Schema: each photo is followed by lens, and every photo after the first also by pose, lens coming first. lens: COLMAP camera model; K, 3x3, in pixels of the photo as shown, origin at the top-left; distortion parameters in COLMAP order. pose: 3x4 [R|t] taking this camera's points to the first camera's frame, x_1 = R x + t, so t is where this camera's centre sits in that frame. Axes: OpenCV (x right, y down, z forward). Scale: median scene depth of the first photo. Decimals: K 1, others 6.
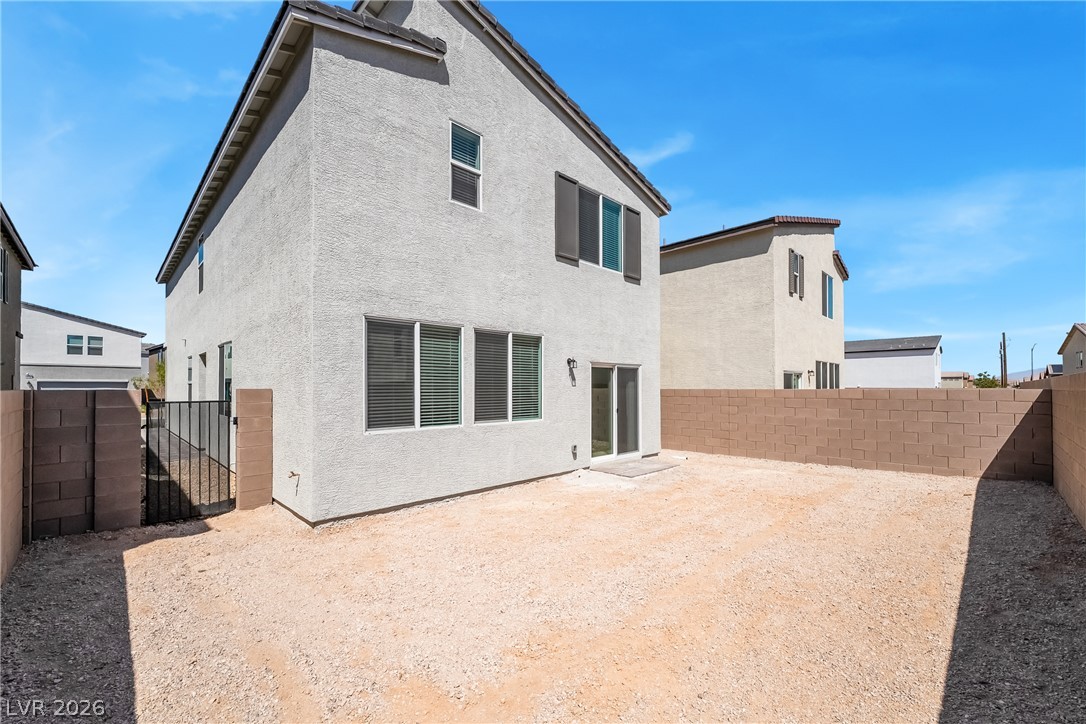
lens RADIAL K [[444.2, 0, 552.4], [0, 444.2, 379.0], [0, 0, 1]] dist [-0.001422, -0.000159]
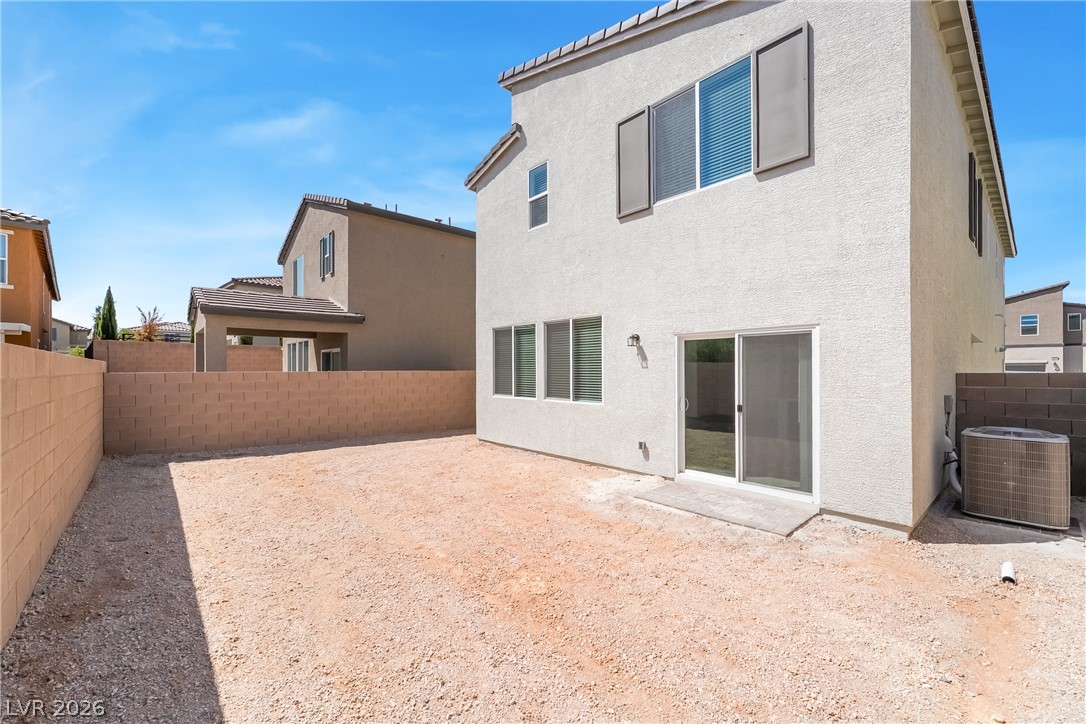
lens RADIAL K [[444.2, 0, 544.3], [0, 444.2, 370.6], [0, 0, 1]] dist [-0.001422, -0.000159]
pose [[-0.059820, 0.001036, -0.998209, 1.000711], [0.020280, 0.999794, -0.000177, 0.019610], [0.998003, -0.020254, -0.059829, 1.010430]]
